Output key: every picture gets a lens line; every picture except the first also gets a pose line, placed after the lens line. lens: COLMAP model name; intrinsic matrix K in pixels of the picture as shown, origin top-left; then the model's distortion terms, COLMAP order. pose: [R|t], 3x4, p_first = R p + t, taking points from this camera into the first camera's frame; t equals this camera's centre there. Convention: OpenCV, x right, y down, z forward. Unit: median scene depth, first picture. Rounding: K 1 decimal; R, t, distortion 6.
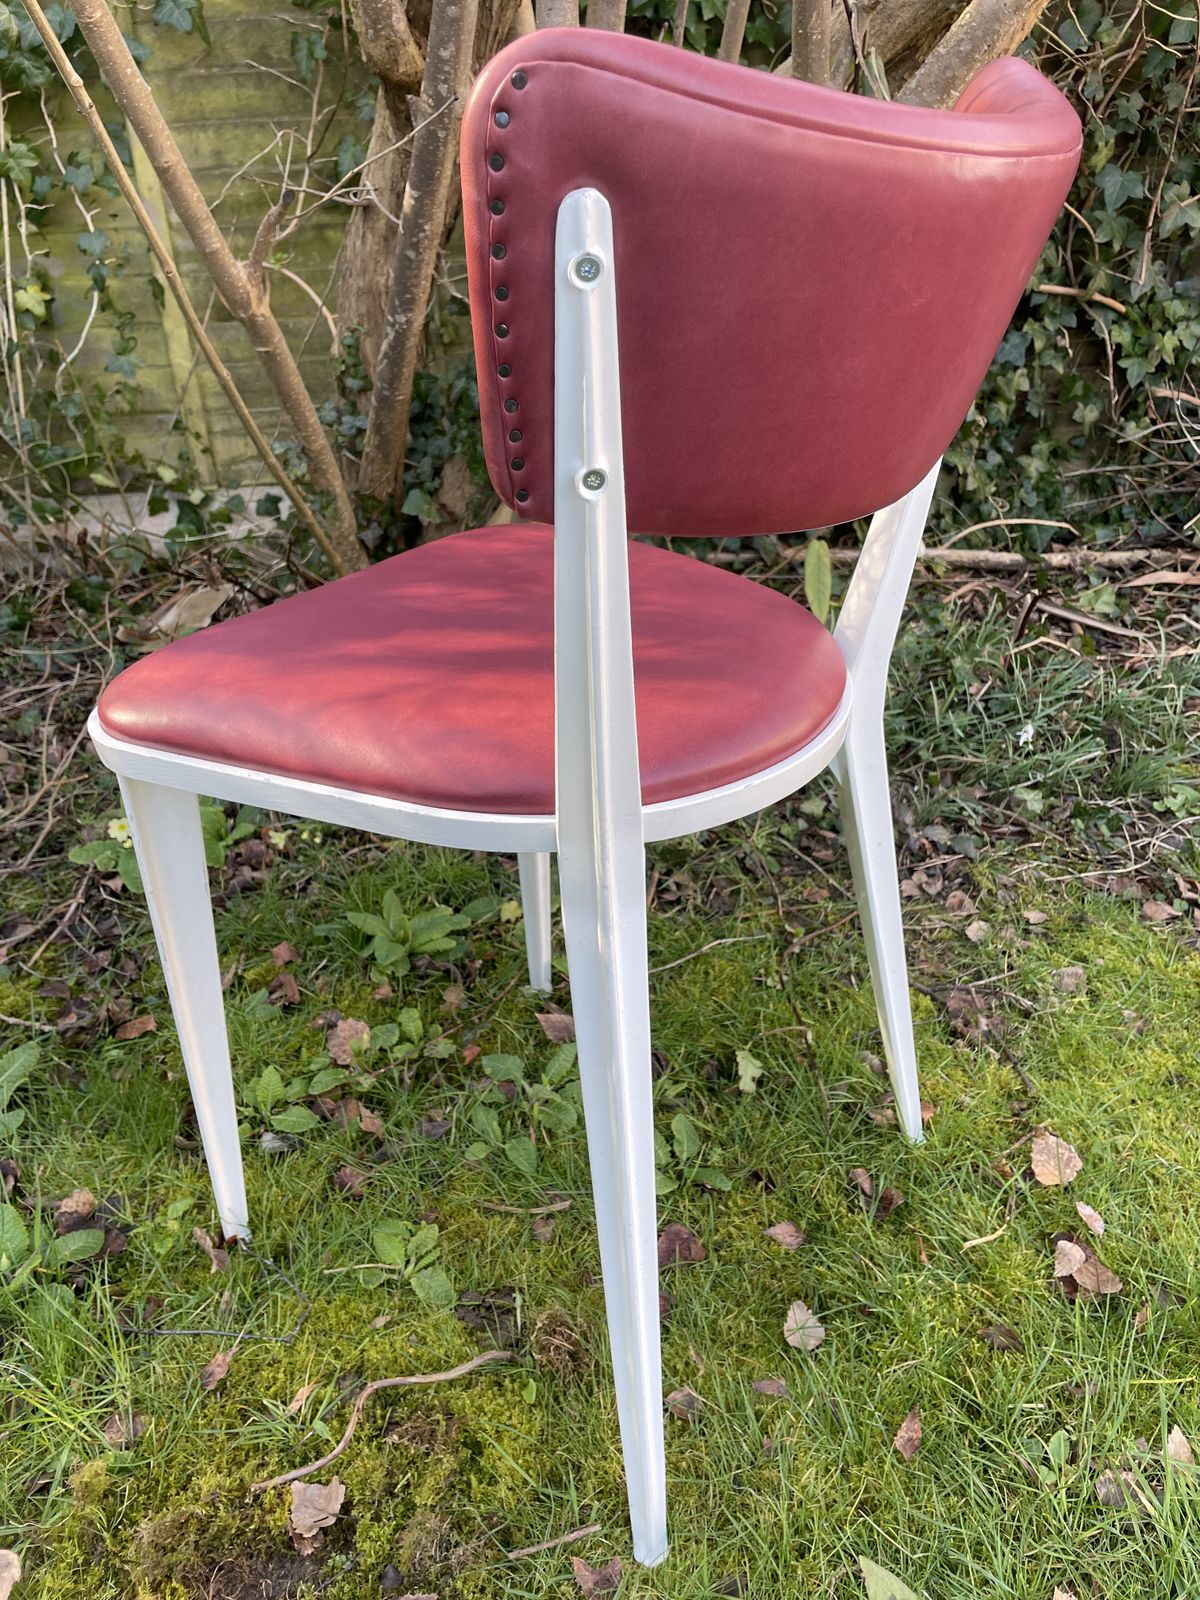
lens RADIAL K [[1228.7, 0, 608.9], [0, 1228.7, 789.5], [0, 0, 1]] dist [0.070268, -0.105193]
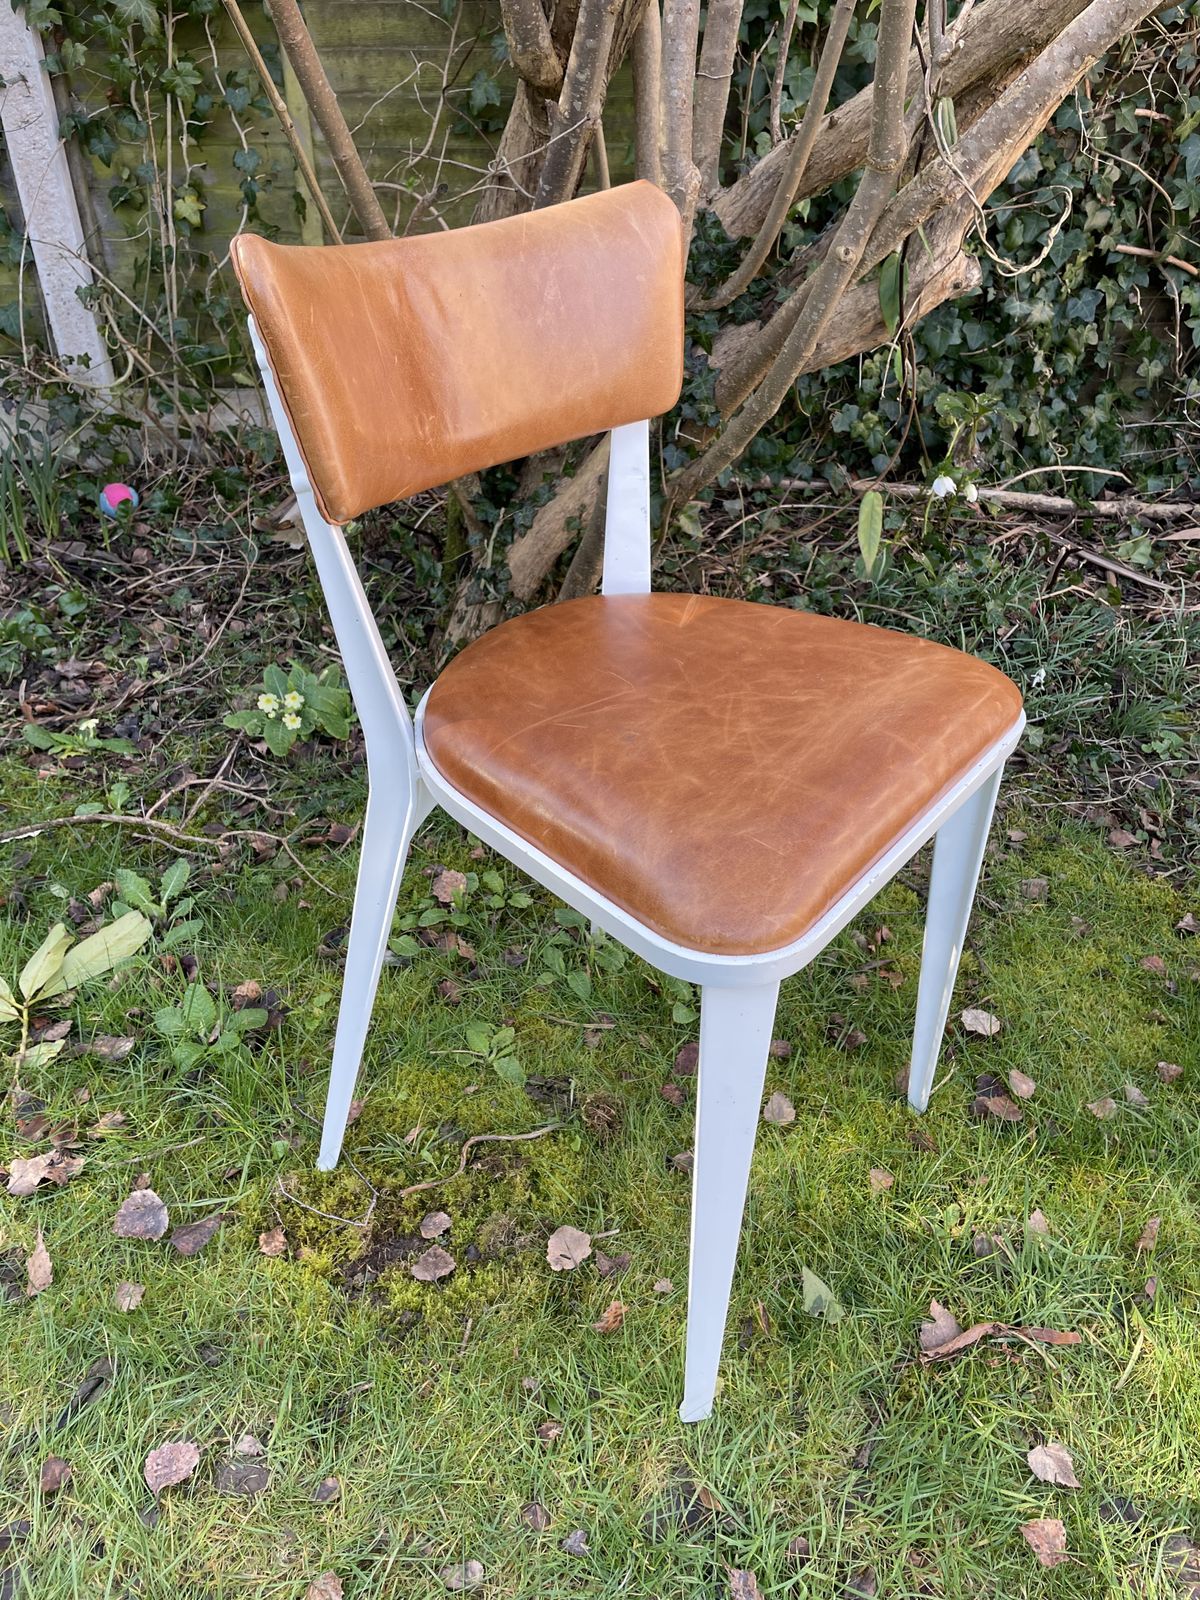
lens RADIAL K [[1228.7, 0, 615.0], [0, 1228.7, 791.6], [0, 0, 1]] dist [0.070268, -0.105193]
pose [[0.995879, 0.079811, -0.043083, 0.004618], [-0.075075, 0.991931, 0.102157, -0.030848], [0.050888, -0.098502, 0.993835, -0.196909]]
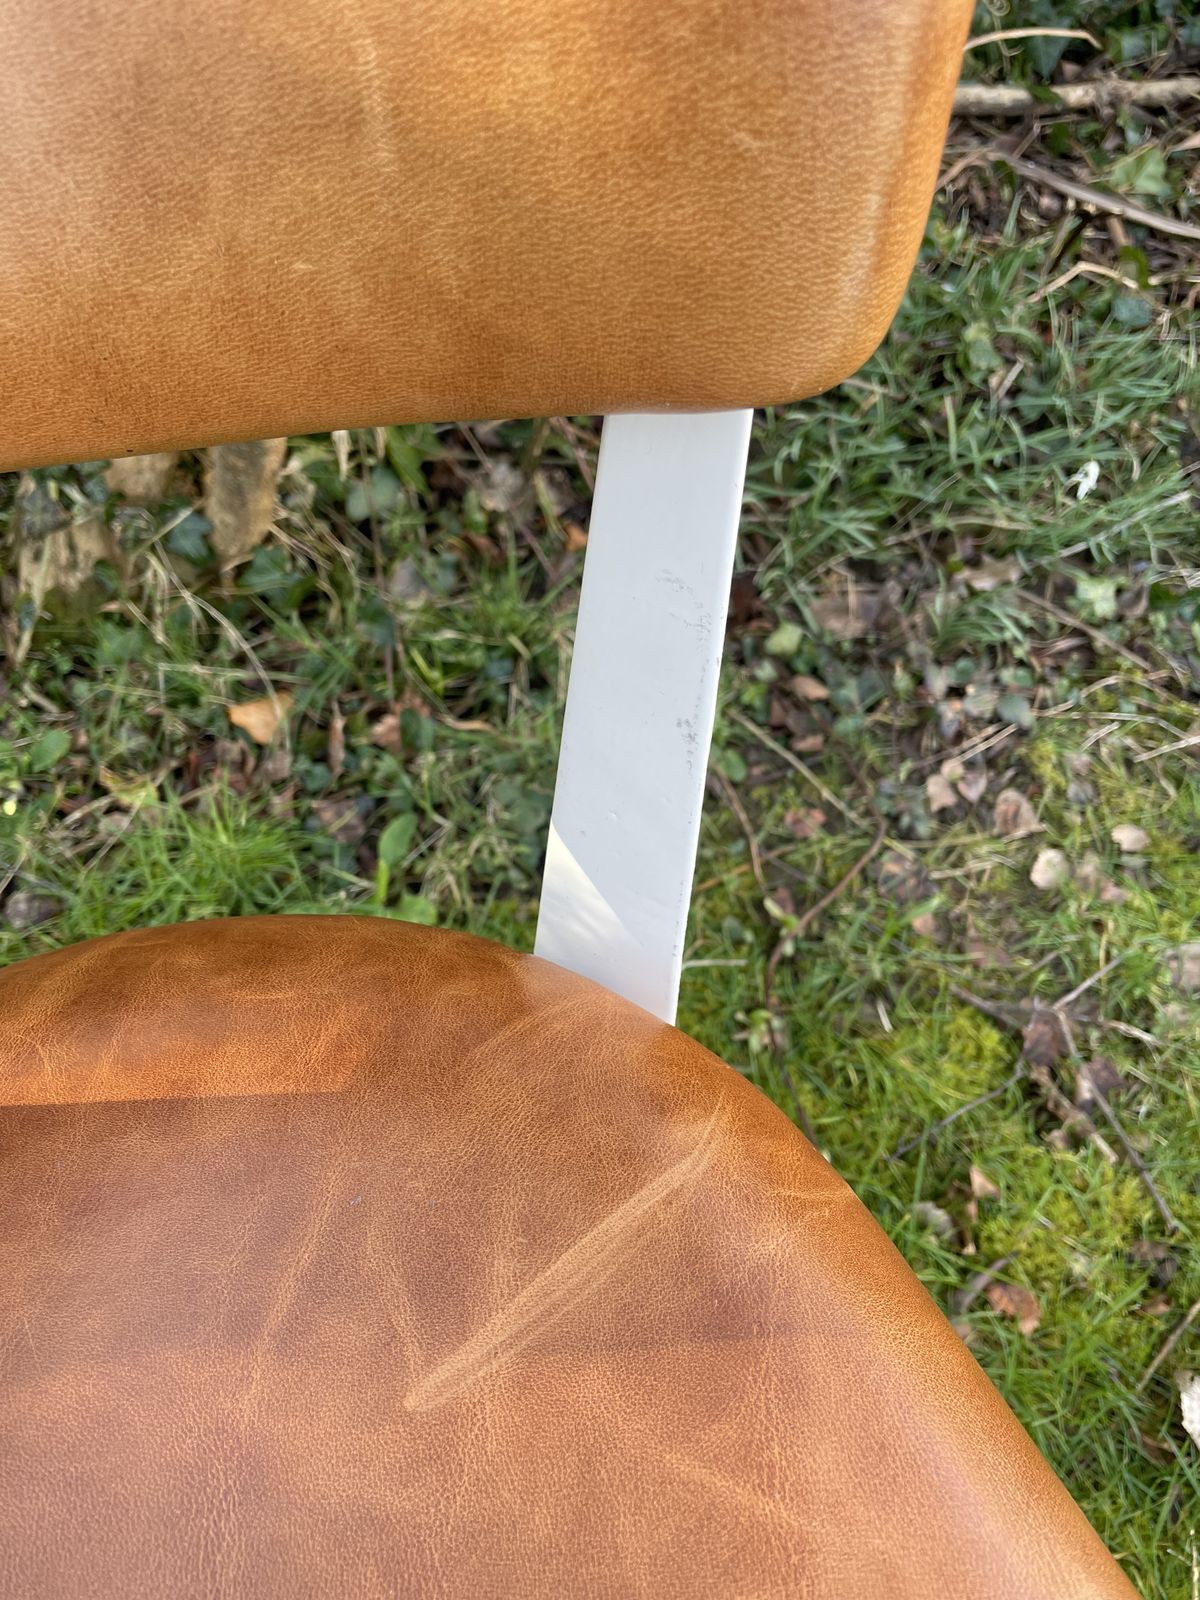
lens RADIAL K [[1228.7, 0, 632.9], [0, 1228.7, 786.4], [0, 0, 1]] dist [0.070268, -0.105193]
pose [[0.990154, -0.109800, 0.086824, 0.020825], [0.067960, 0.919327, 0.387581, -0.192804], [-0.122377, -0.377865, 0.917738, 0.405178]]
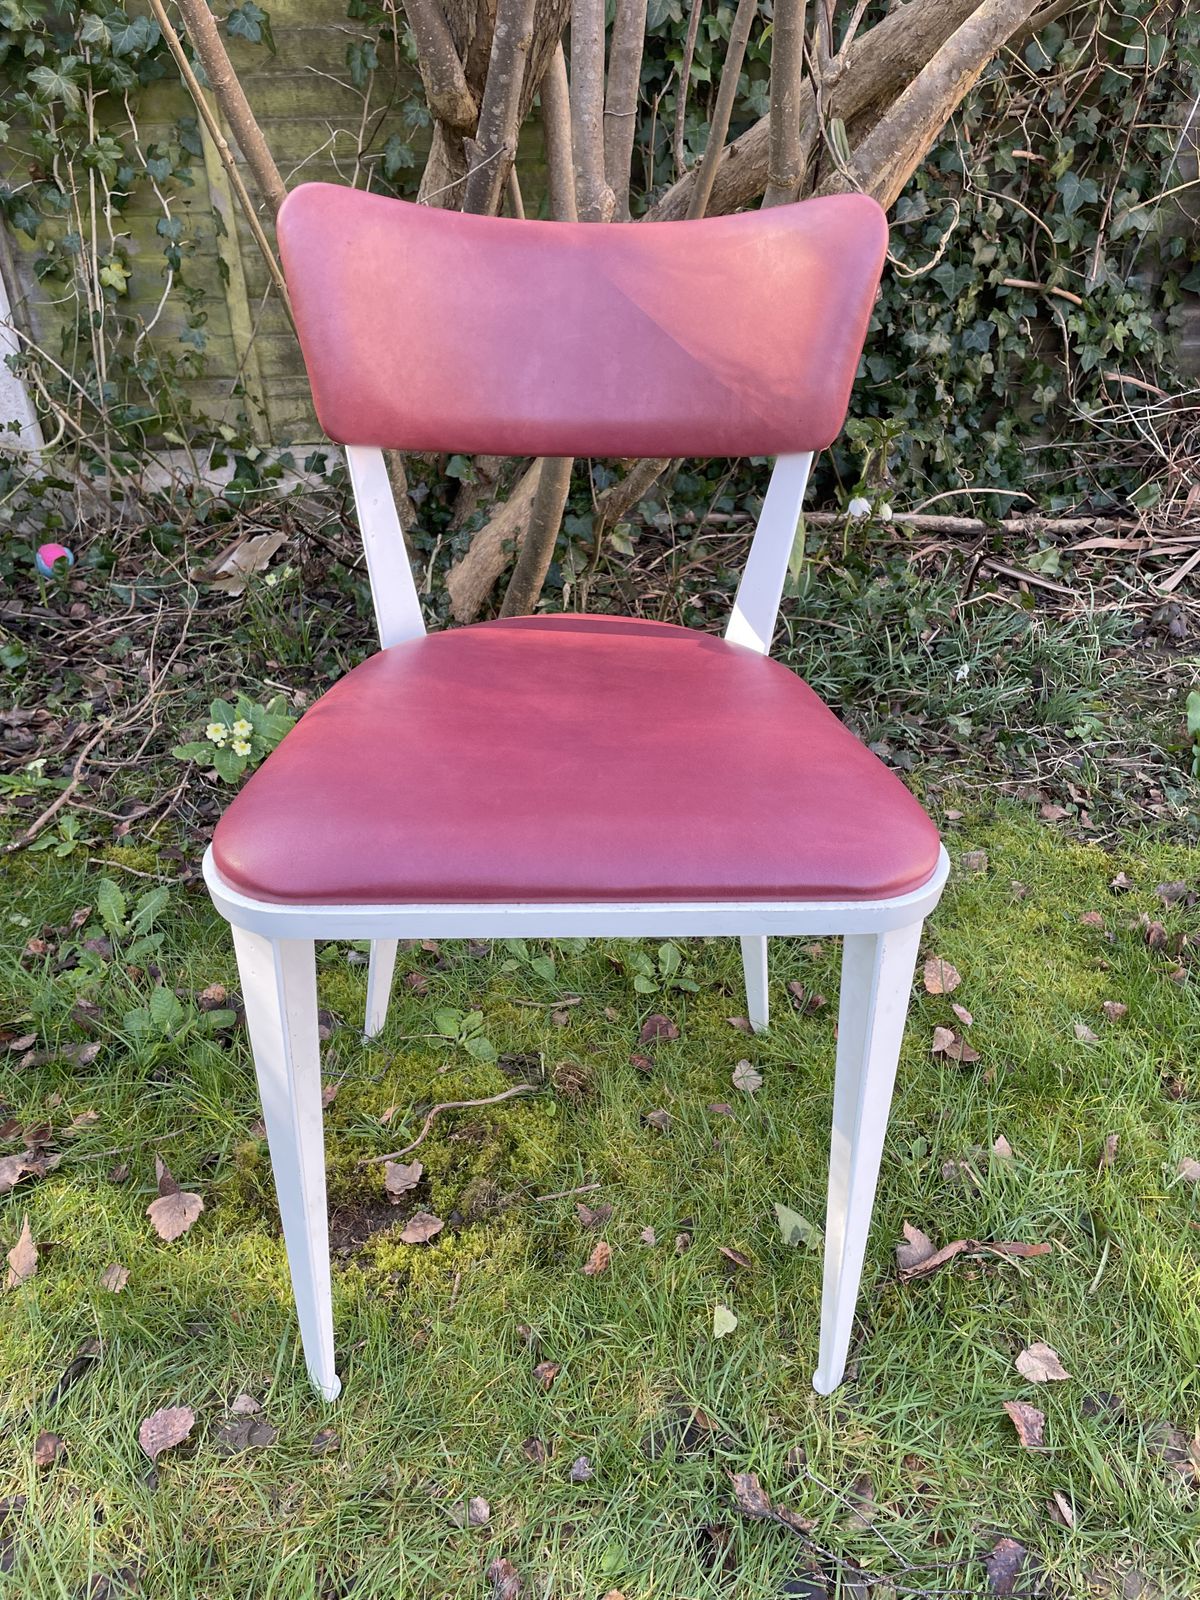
lens RADIAL K [[1228.7, 0, 609.7], [0, 1228.7, 797.7], [0, 0, 1]] dist [0.070268, -0.105193]
pose [[0.999795, 0.020272, -0.000082, -0.002223], [-0.020252, 0.998994, 0.040006, 0.041301], [0.000893, -0.039996, 0.999199, -0.230911]]
